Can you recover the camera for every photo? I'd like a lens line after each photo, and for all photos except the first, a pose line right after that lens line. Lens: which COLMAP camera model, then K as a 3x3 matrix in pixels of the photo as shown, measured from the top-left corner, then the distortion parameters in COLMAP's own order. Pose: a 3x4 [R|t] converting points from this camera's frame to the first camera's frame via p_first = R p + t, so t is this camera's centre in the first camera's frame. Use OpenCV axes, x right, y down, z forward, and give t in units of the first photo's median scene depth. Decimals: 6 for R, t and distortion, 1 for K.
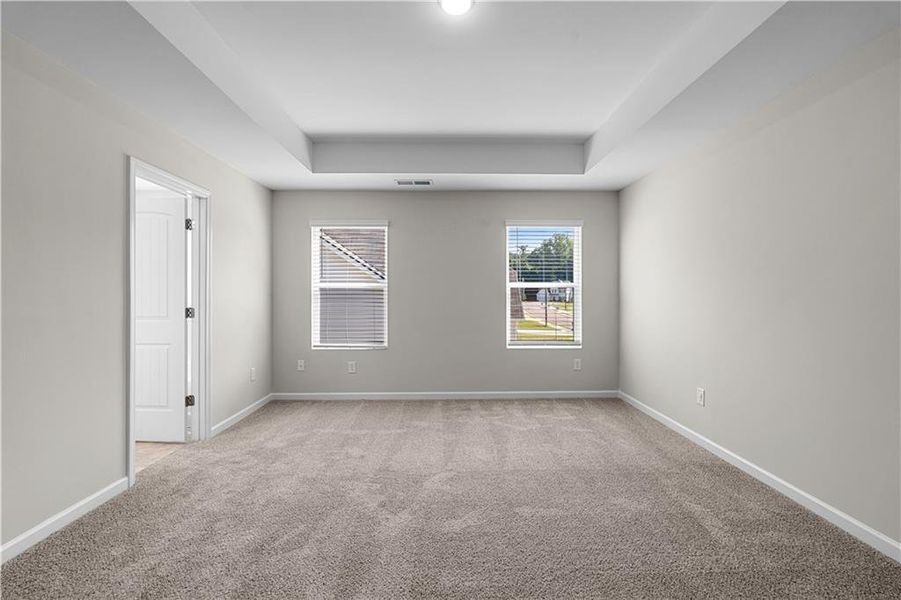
lens RADIAL K [[391.4, 0, 451.0], [0, 391.4, 295.2], [0, 0, 1]] dist [-0.006775, 0.006128]
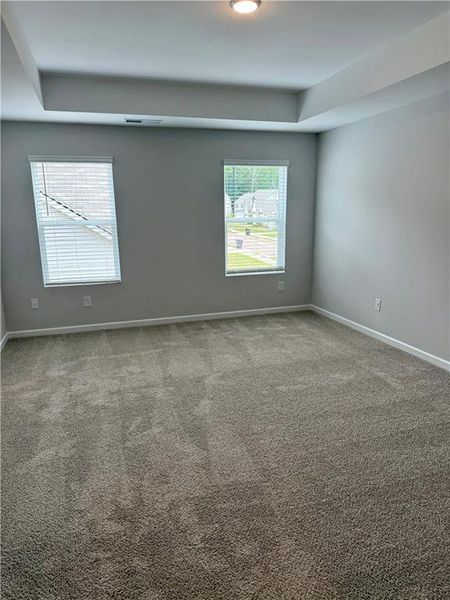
lens RADIAL K [[415.1, 0, 225.0], [0, 415.1, 300.0], [0, 0, 1]] dist [0.145125, -0.258560]
pose [[0.957802, -0.071404, 0.278419, -0.267369], [0.011878, 0.977657, 0.209869, -0.069710], [-0.287184, -0.197706, 0.937250, -0.222983]]
